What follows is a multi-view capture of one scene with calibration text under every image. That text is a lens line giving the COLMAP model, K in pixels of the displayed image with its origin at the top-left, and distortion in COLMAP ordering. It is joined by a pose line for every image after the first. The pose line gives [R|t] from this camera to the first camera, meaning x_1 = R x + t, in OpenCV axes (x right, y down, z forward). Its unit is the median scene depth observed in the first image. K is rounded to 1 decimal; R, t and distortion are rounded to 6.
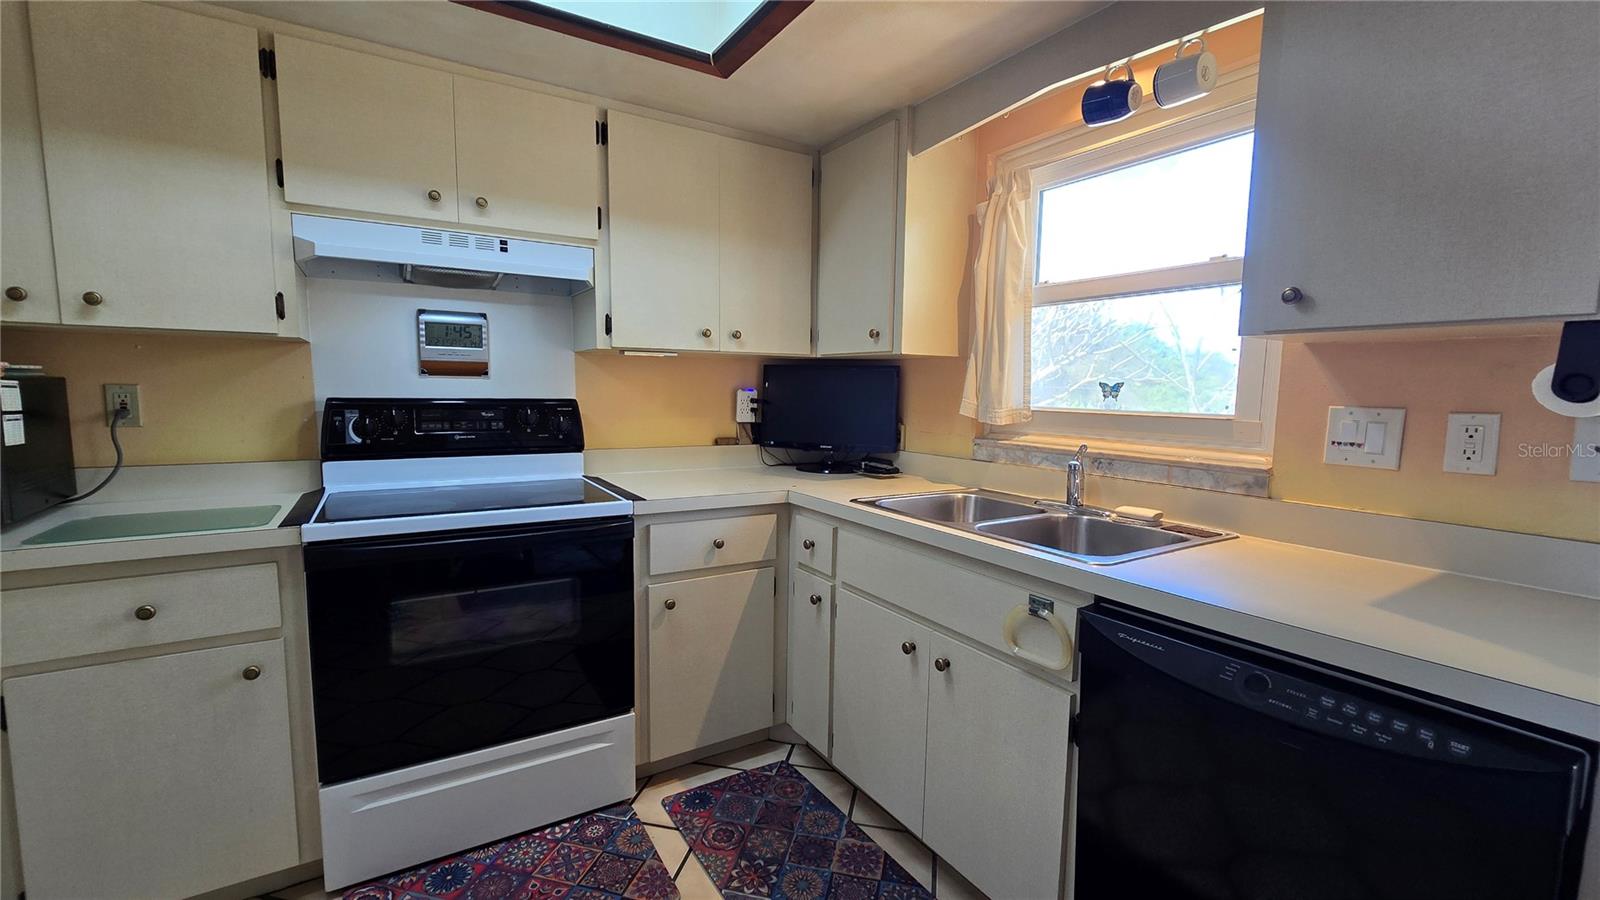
lens RADIAL K [[659.6, 0, 797.1], [0, 659.6, 451.7], [0, 0, 1]] dist [-0.002545, -0.000504]
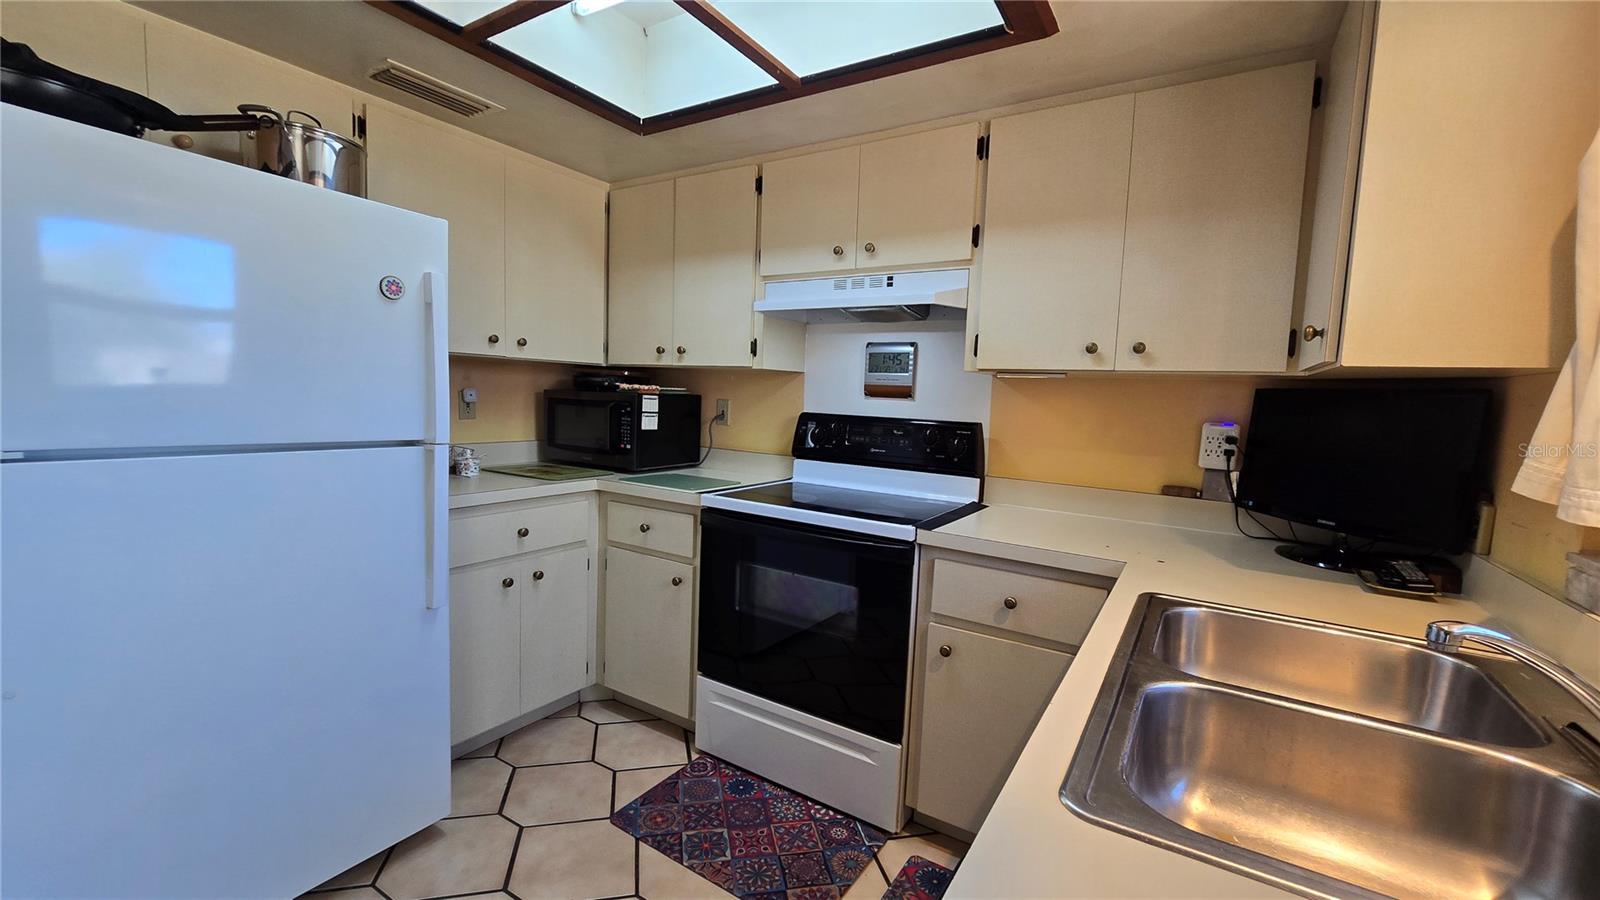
lens RADIAL K [[659.6, 0, 795.1], [0, 659.6, 452.1], [0, 0, 1]] dist [-0.002545, -0.000504]
pose [[0.429830, 0.083401, -0.899050, 0.511369], [-0.122173, 0.991940, 0.033607, -0.043923], [0.894606, 0.095394, 0.436555, 0.398075]]
